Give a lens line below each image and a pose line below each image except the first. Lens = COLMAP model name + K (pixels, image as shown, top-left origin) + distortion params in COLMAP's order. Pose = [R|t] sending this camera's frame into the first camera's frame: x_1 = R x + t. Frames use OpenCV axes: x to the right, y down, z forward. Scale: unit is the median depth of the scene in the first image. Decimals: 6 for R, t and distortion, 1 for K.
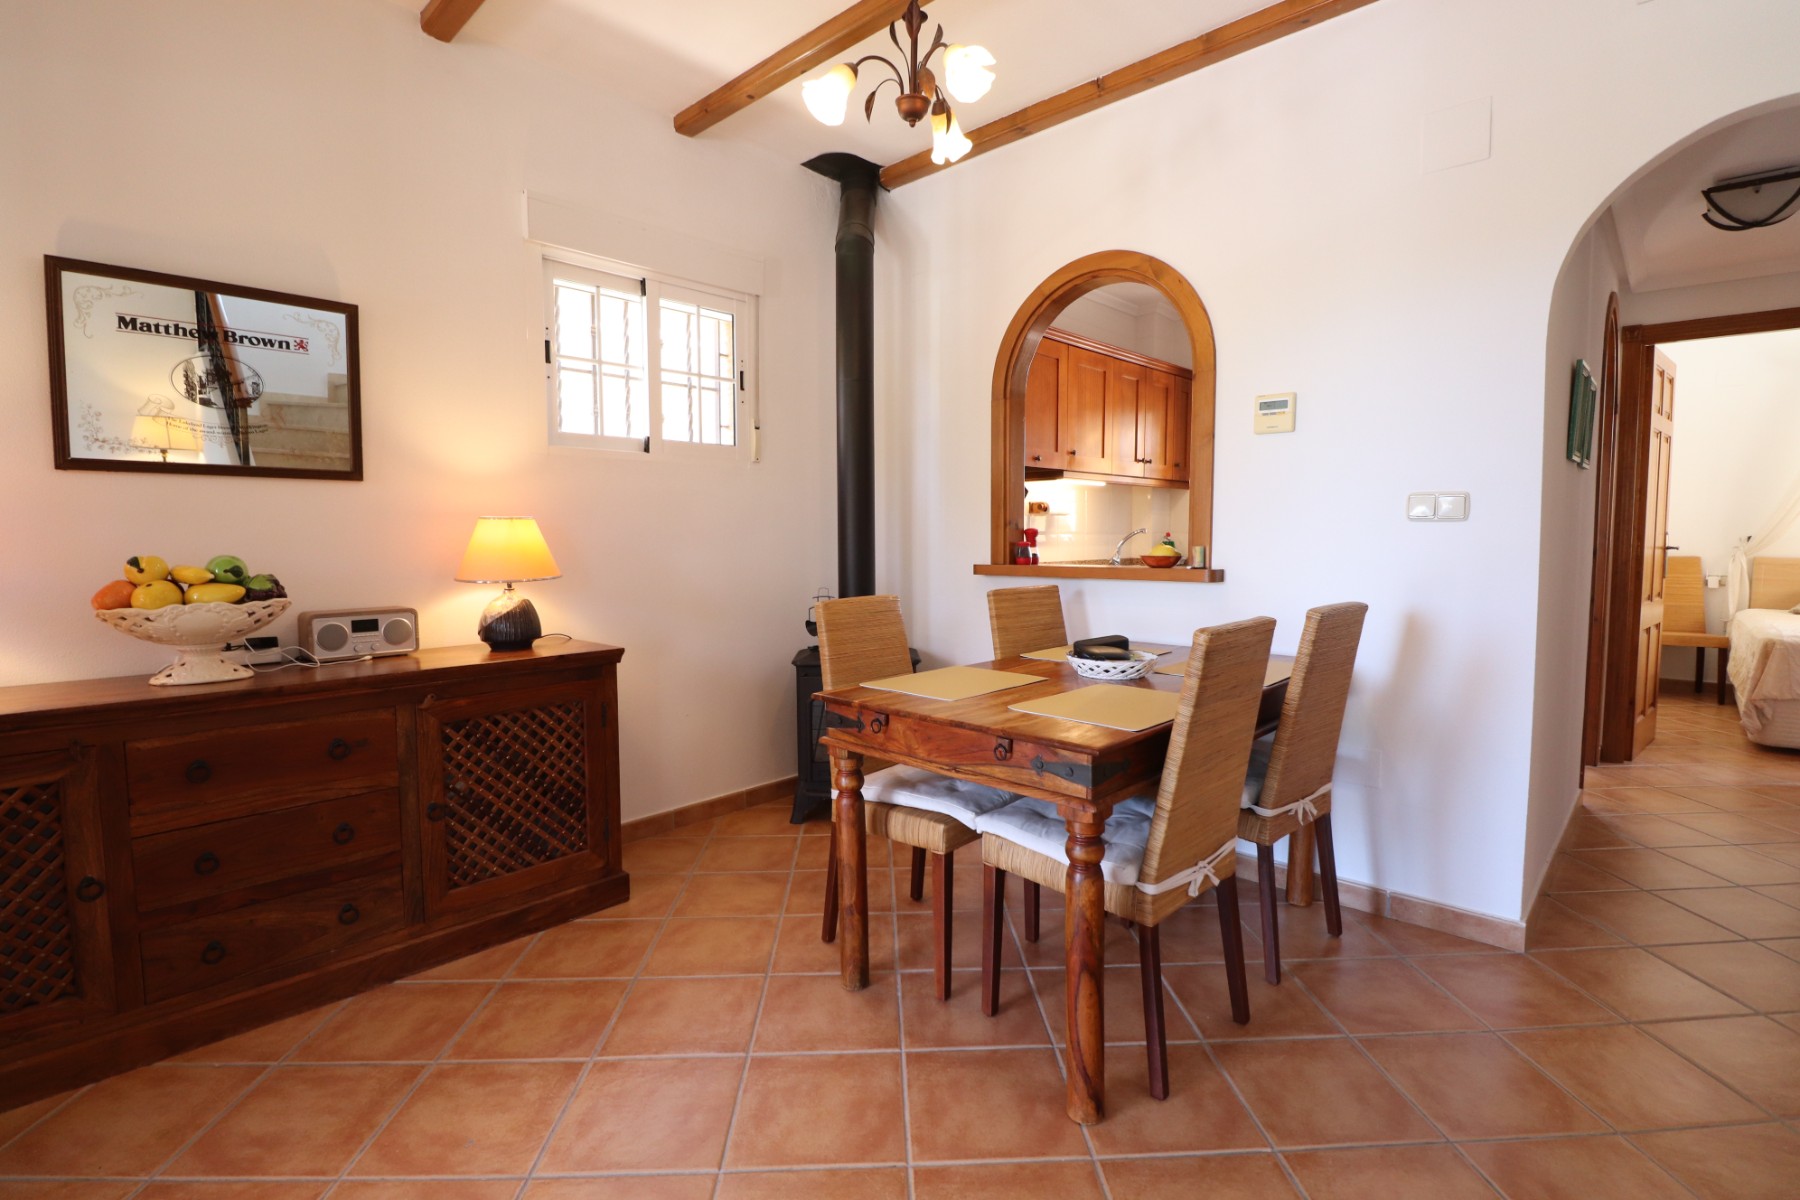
lens RADIAL K [[841.2, 0, 905.5], [0, 841.2, 594.6], [0, 0, 1]] dist [-0.003990, -0.008928]
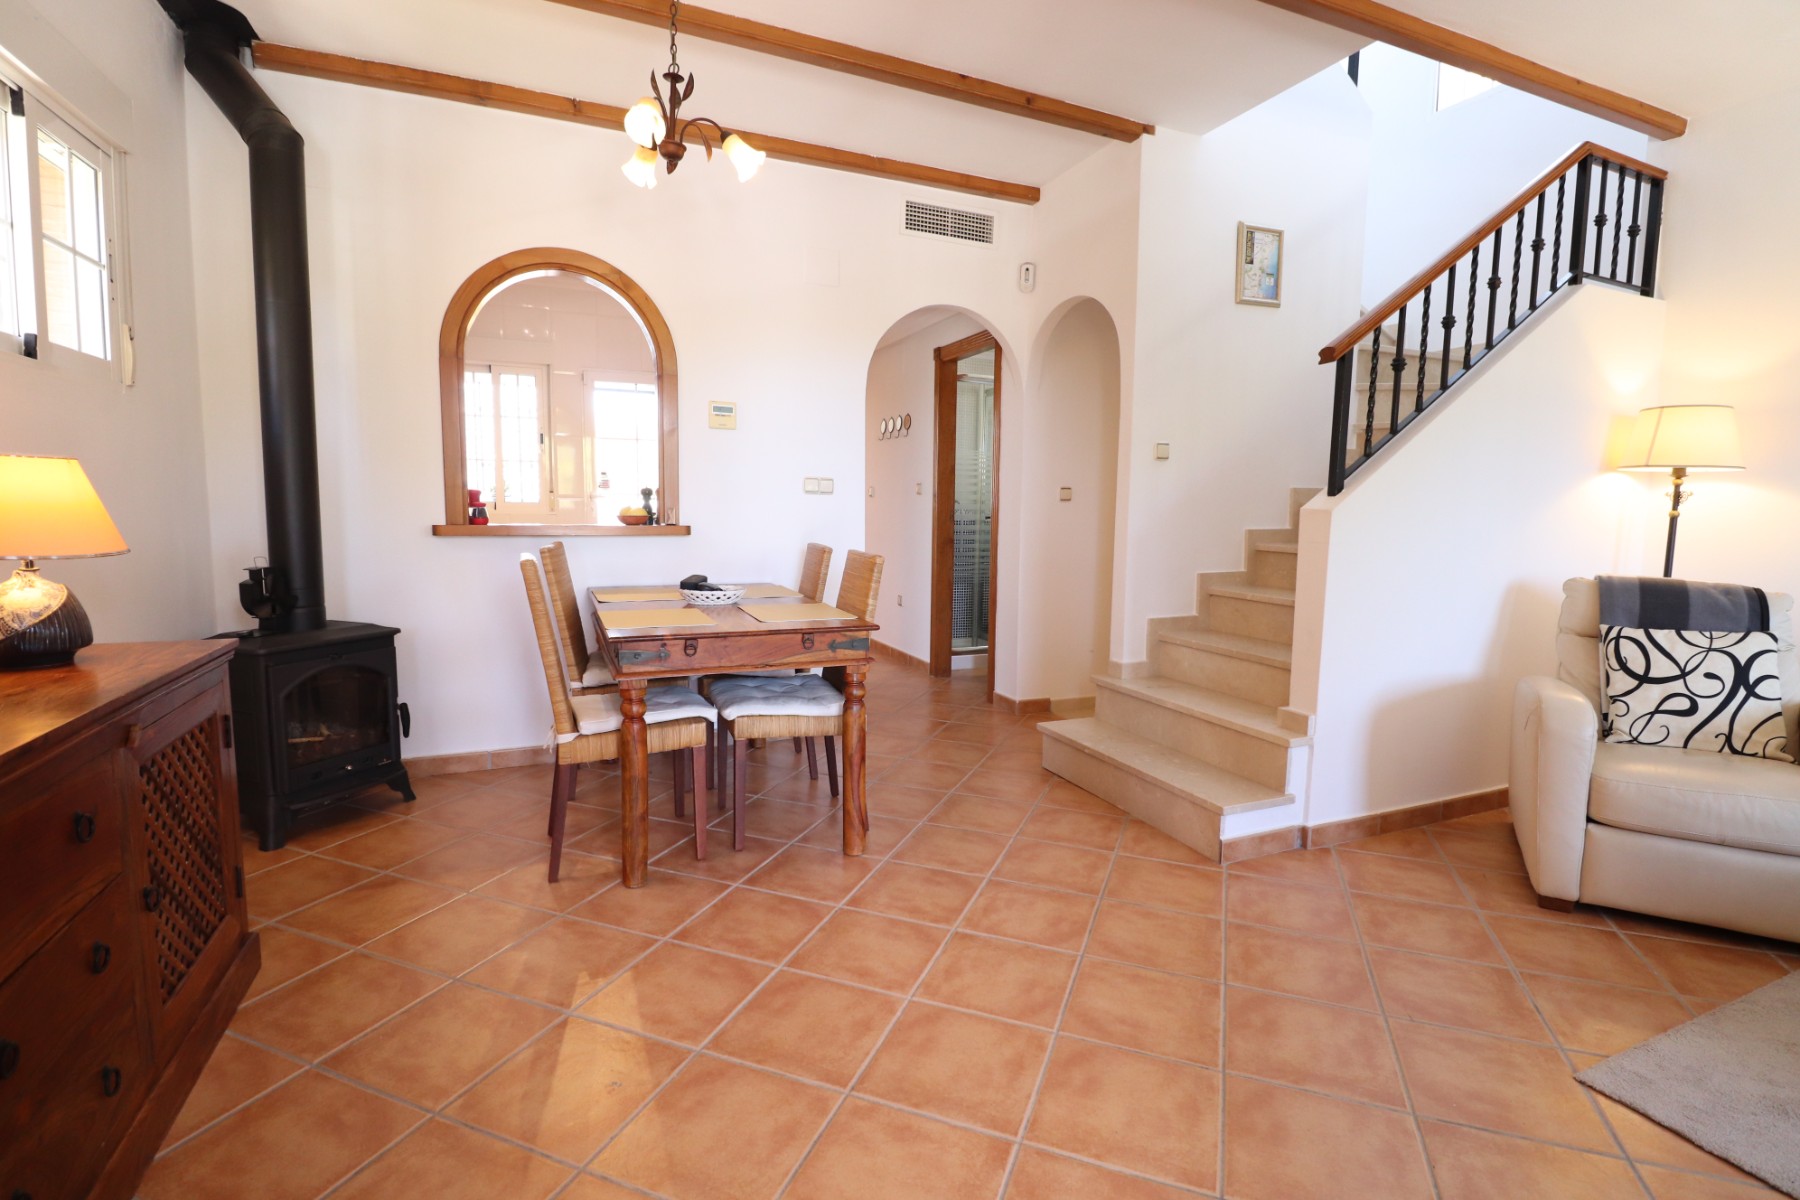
lens RADIAL K [[841.2, 0, 910.8], [0, 841.2, 594.9], [0, 0, 1]] dist [-0.003990, -0.008928]
pose [[0.389954, -0.087494, 0.916668, -0.770829], [0.045527, 0.996090, 0.075707, -0.005145], [-0.919708, 0.012211, 0.392413, 0.149930]]
